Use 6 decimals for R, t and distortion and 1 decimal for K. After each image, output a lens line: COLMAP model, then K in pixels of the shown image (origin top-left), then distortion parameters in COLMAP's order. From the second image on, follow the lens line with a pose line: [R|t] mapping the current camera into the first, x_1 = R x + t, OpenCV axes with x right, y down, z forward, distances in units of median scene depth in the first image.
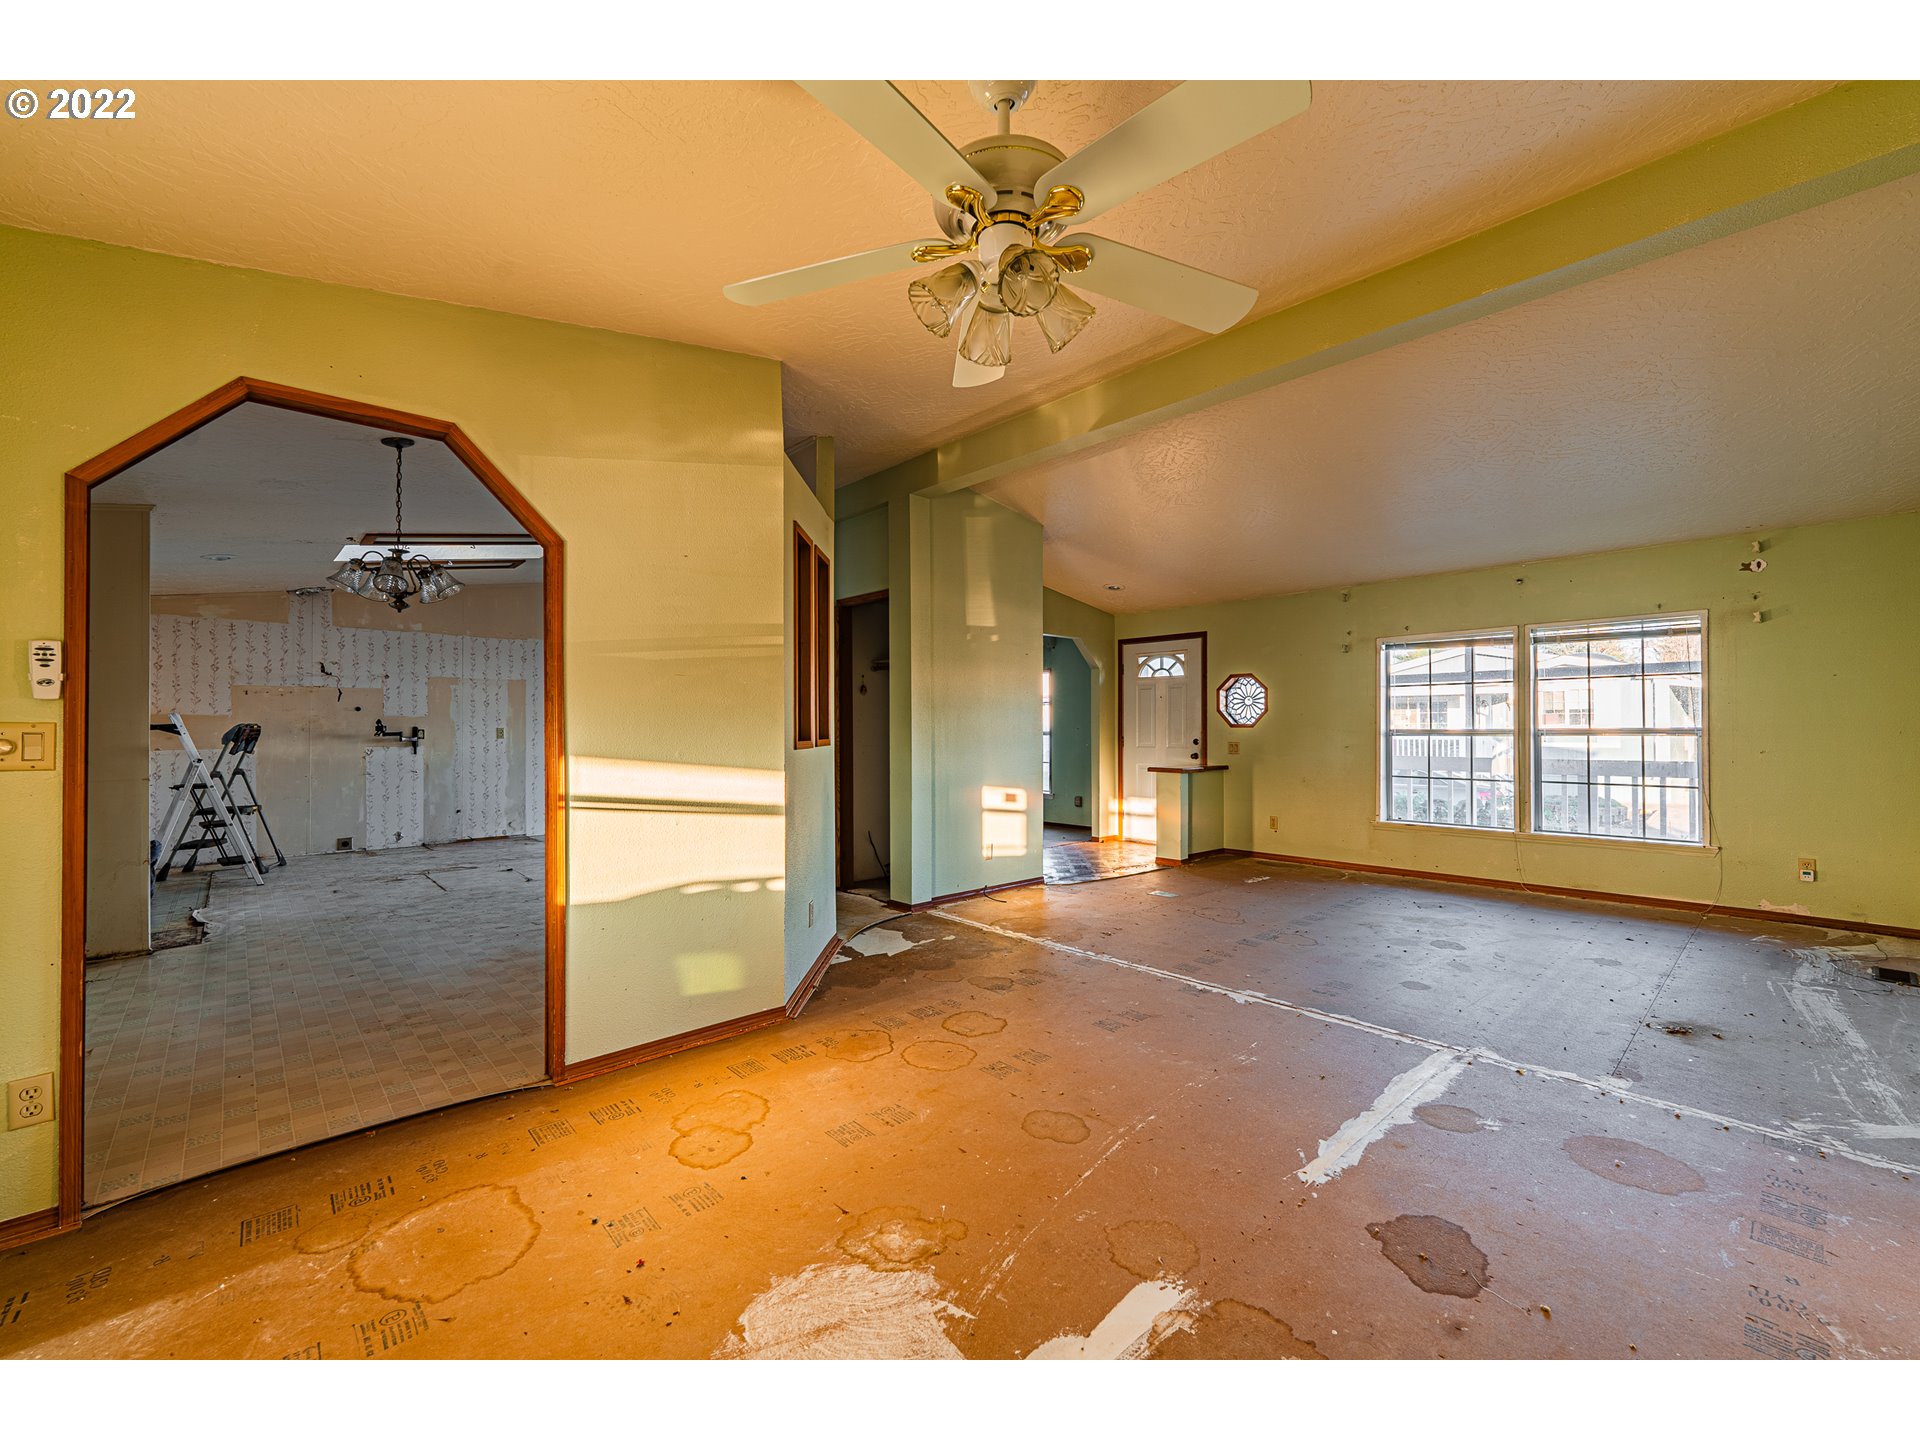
lens RADIAL K [[790.2, 0, 968.9], [0, 790.2, 721.8], [0, 0, 1]] dist [-0.000617, -0.000672]
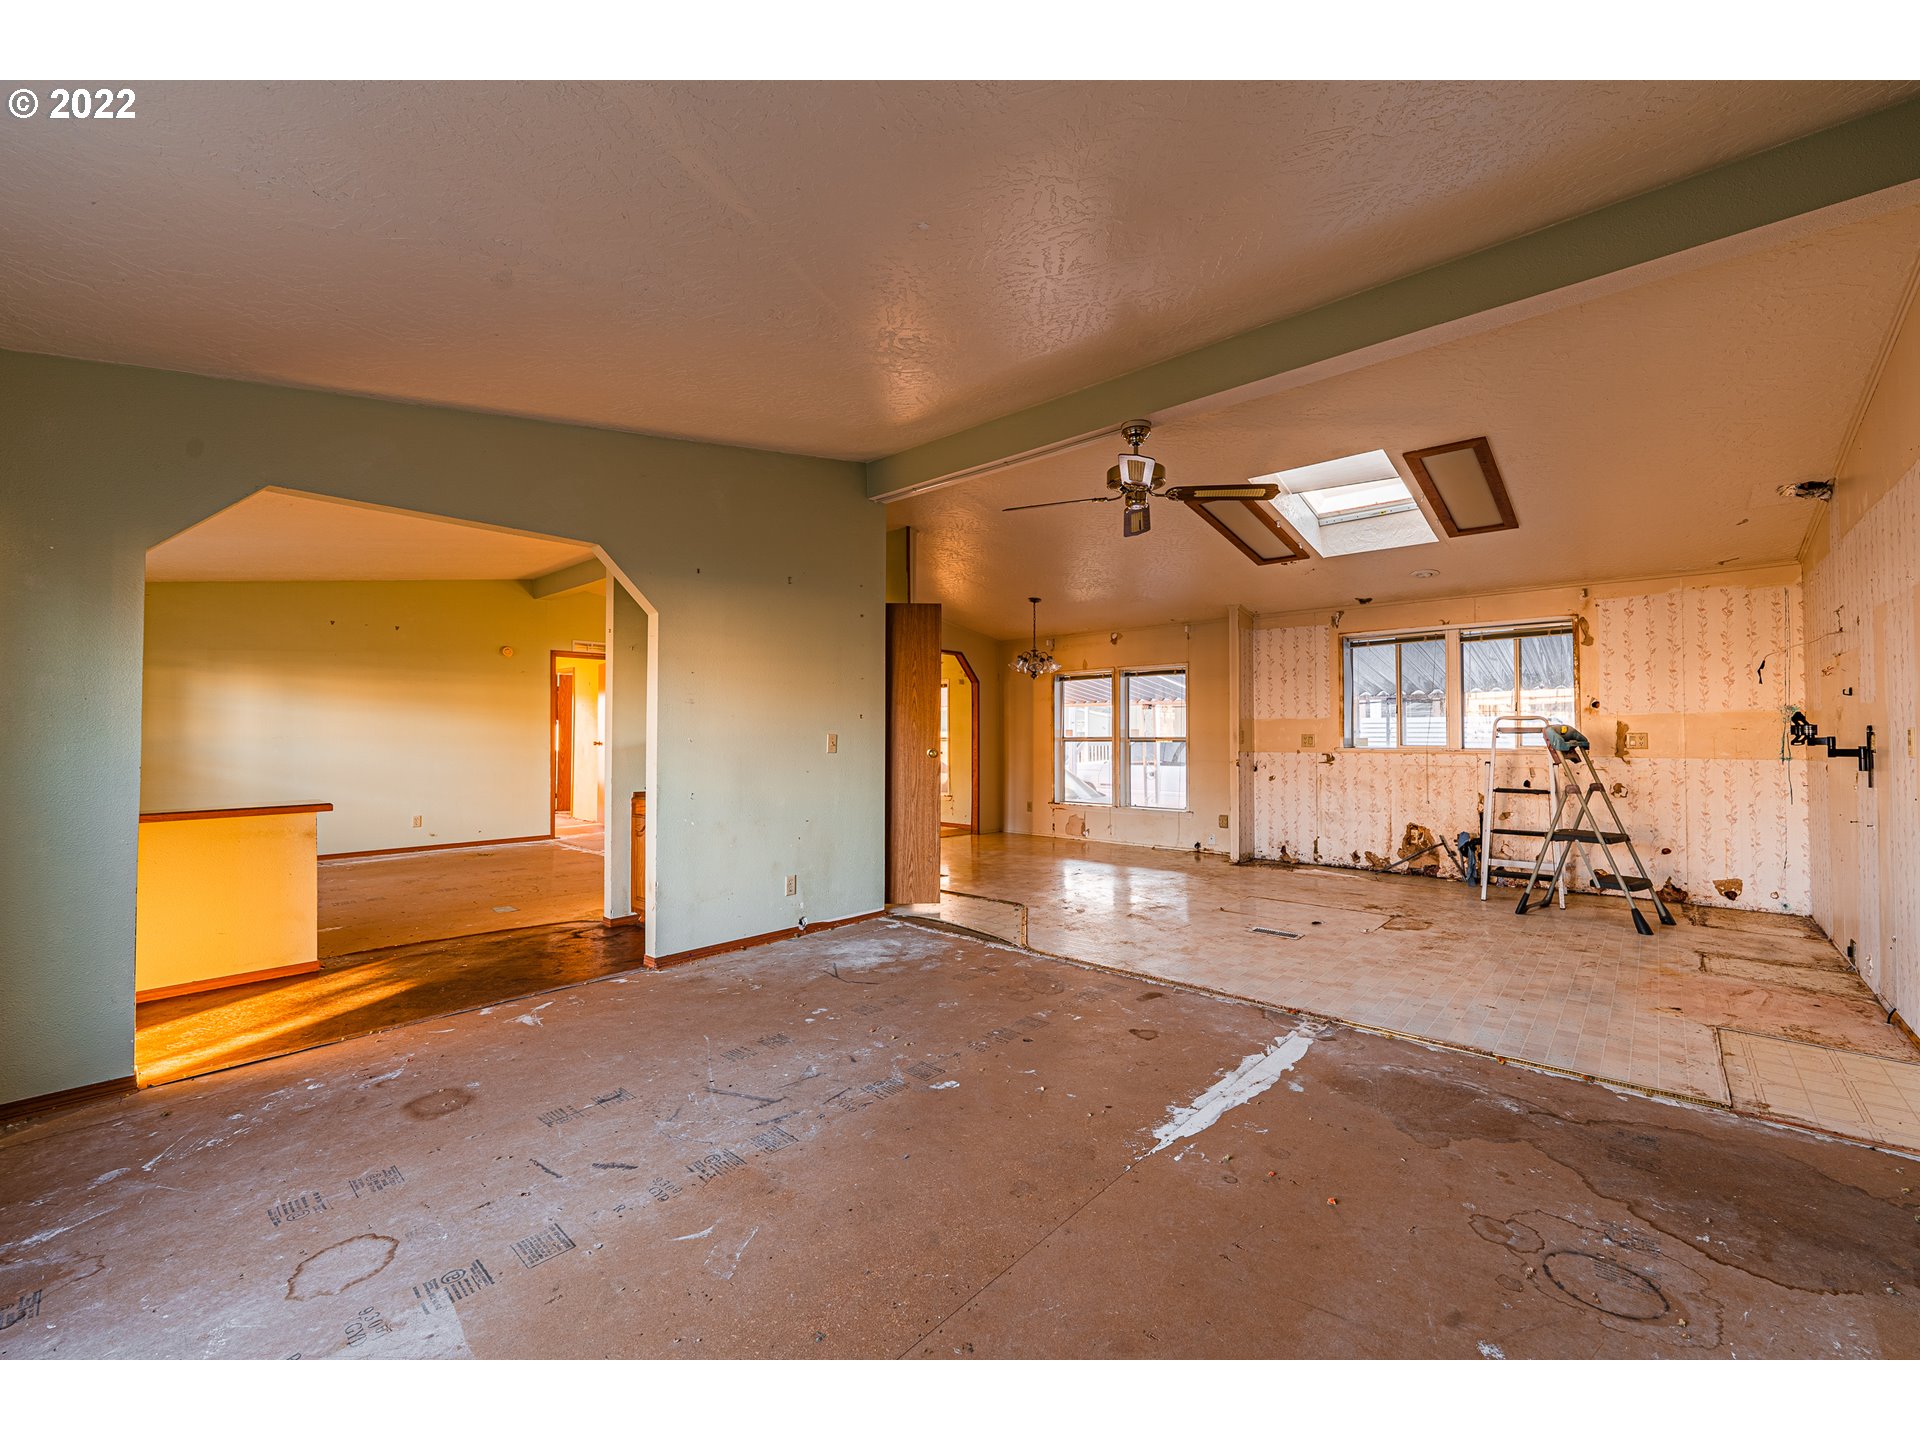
lens RADIAL K [[790.2, 0, 968.9], [0, 790.2, 721.8], [0, 0, 1]] dist [-0.000617, -0.000672]
pose [[-0.994370, 0.001030, -0.105956, -0.157128], [0.003633, 0.999696, -0.024383, 0.013700], [0.105899, -0.024631, -0.994072, 1.462511]]
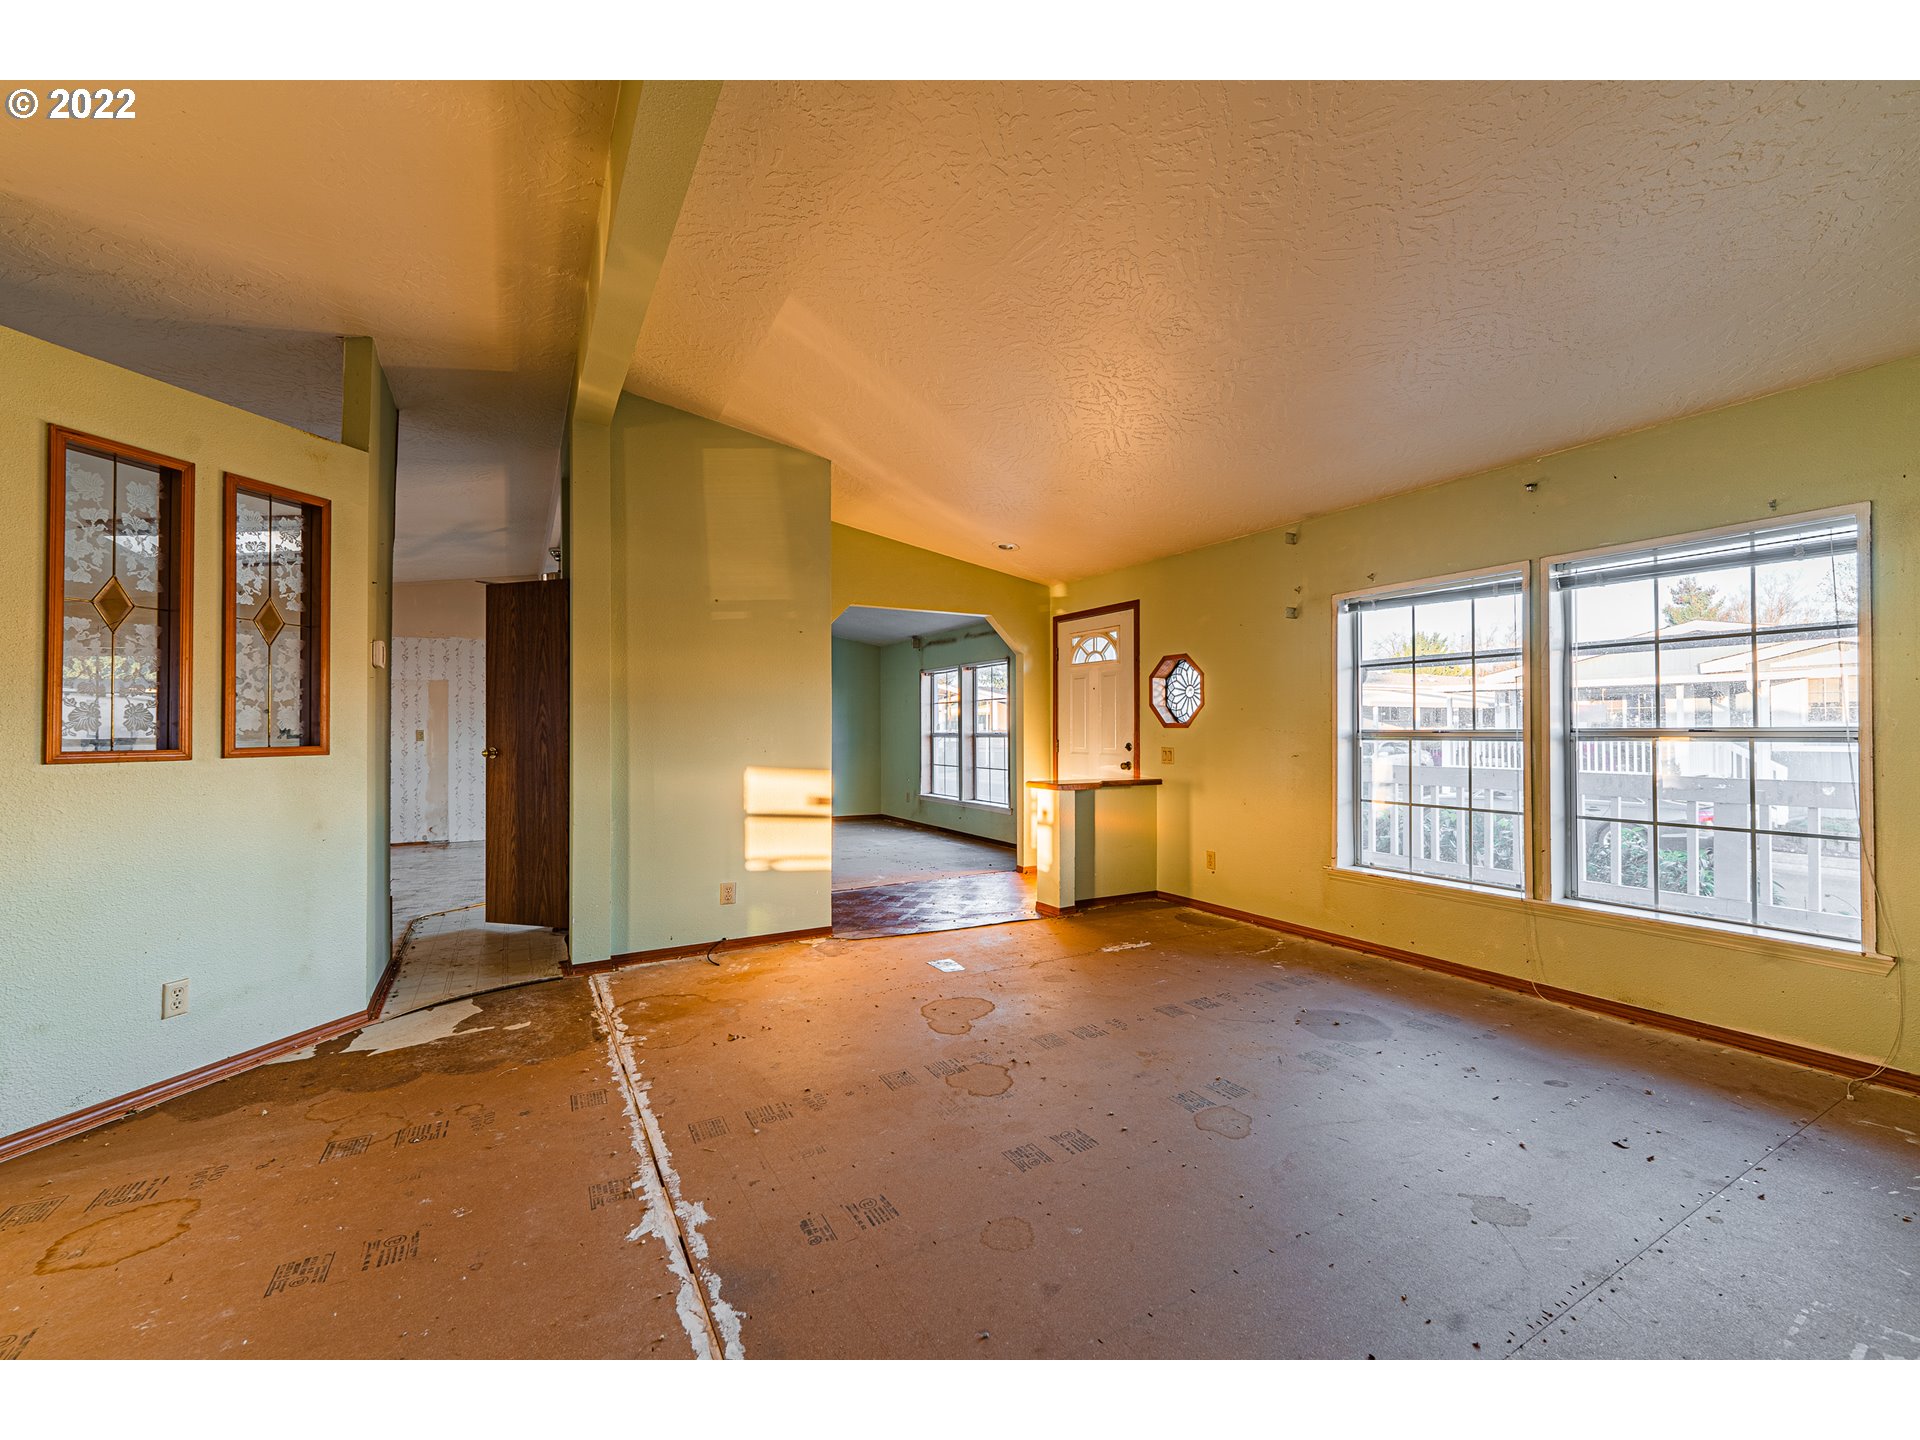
lens RADIAL K [[789.1, 0, 960.0], [0, 789.1, 720.0], [0, 0, 1]] dist [-0.000648, -0.000025]
pose [[0.974324, -0.004801, -0.225101, 0.303255], [0.004406, 0.999988, -0.002258, 0.000782], [0.225109, 0.001208, 0.974333, 0.230512]]
